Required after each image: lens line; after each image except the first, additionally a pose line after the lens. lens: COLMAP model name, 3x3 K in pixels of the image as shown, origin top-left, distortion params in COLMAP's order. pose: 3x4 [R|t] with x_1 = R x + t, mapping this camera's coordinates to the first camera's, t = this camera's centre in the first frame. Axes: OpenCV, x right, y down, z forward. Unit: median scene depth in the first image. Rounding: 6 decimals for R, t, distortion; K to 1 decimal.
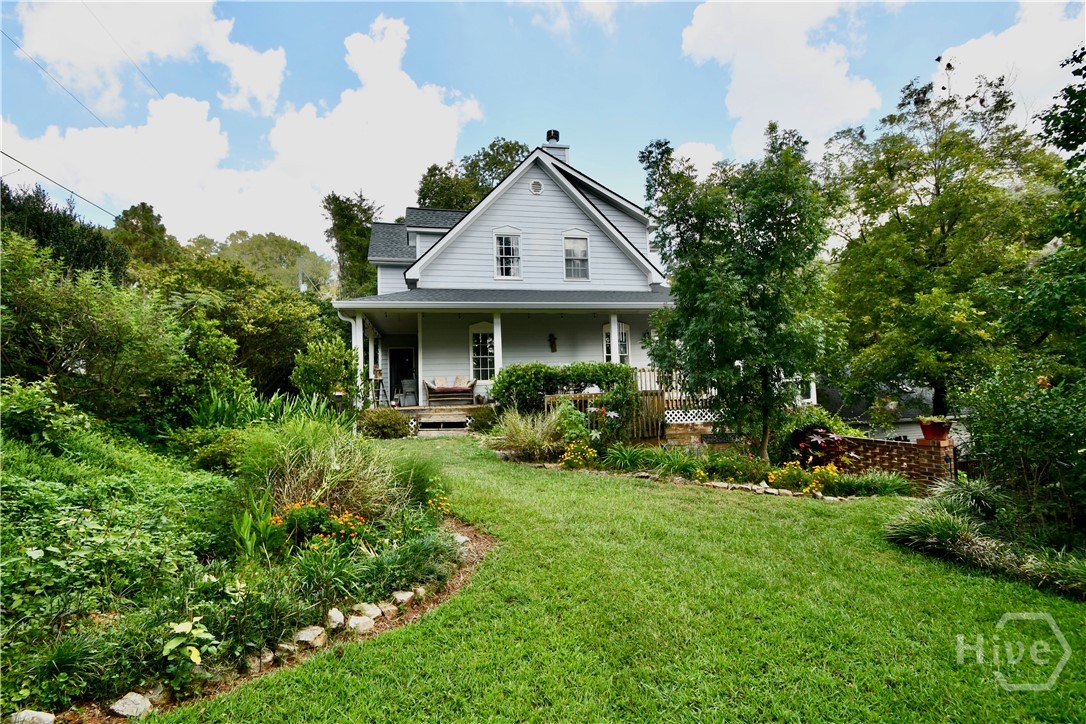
lens RADIAL K [[473.5, 0, 543.0], [0, 473.5, 362.0], [0, 0, 1]] dist [0.000696, -0.013132]
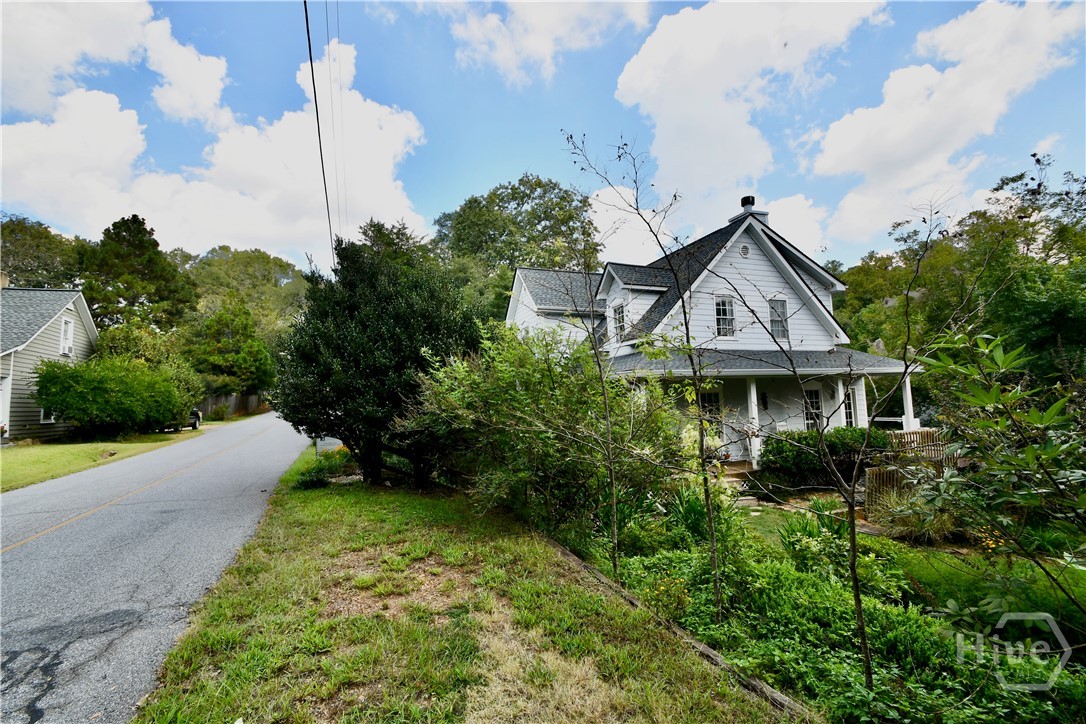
lens RADIAL K [[456.7, 0, 505.8], [0, 456.7, 363.3], [0, 0, 1]] dist [-0.000843, -0.010206]
pose [[0.993430, 0.013668, 0.113625, -0.244737], [-0.011114, 0.999672, -0.023080, -0.034332], [-0.113903, 0.021666, 0.993256, 0.024049]]
